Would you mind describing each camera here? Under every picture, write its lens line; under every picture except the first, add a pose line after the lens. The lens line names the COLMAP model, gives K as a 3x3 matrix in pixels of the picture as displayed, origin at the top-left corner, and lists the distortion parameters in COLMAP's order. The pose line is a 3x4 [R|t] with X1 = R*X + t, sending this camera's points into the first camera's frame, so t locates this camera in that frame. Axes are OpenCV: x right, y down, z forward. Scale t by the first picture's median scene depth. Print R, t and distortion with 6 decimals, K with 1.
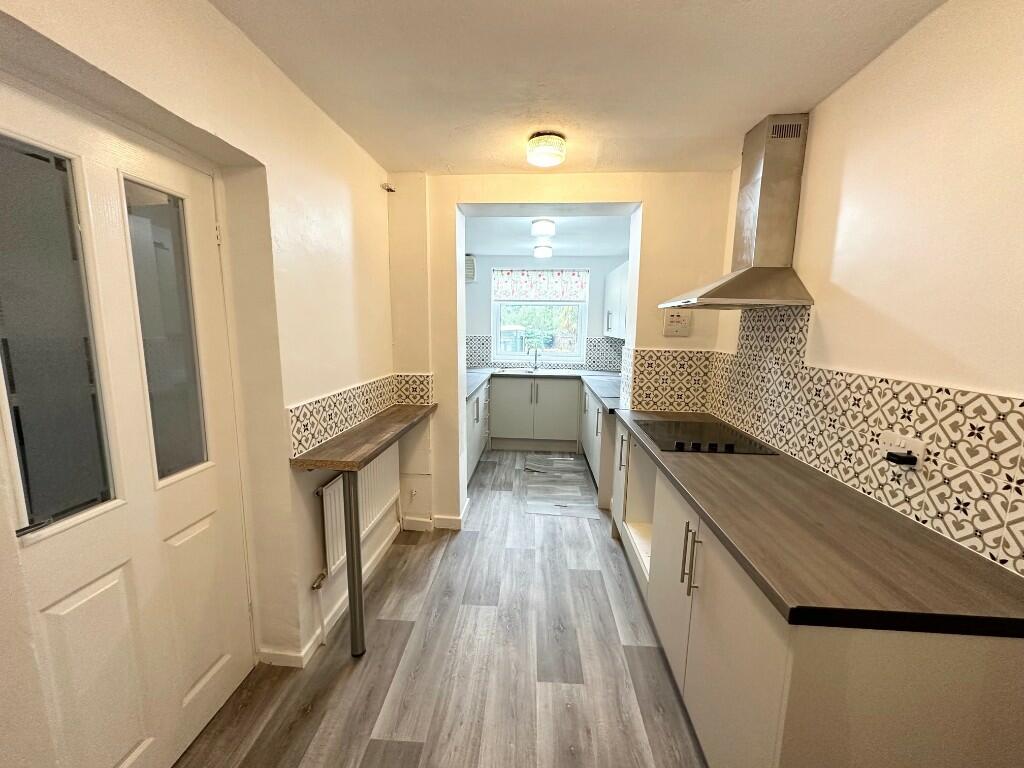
lens RADIAL K [[404.4, 0, 510.6], [0, 404.4, 385.3], [0, 0, 1]] dist [-0.000885, -0.000021]
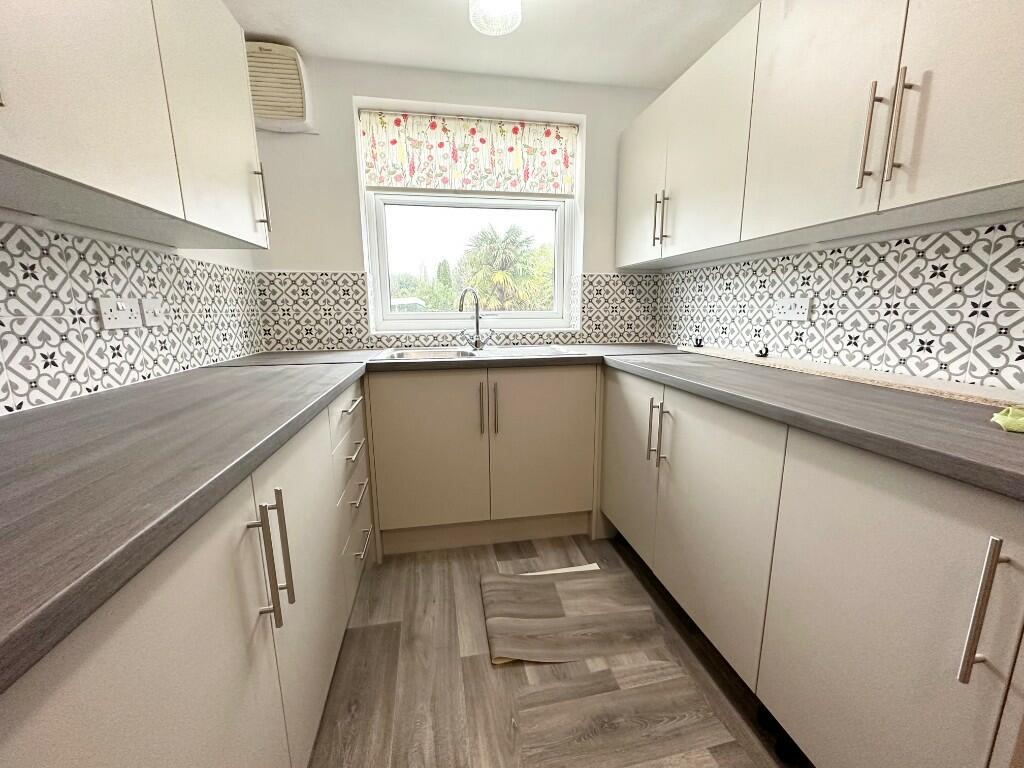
lens RADIAL K [[404.4, 0, 514.5], [0, 404.4, 385.9], [0, 0, 1]] dist [-0.000885, -0.000021]
pose [[0.966972, -0.067281, 0.245842, -0.009778], [0.056320, 0.997091, 0.051358, -0.018436], [-0.248582, -0.035816, 0.967948, 0.565965]]
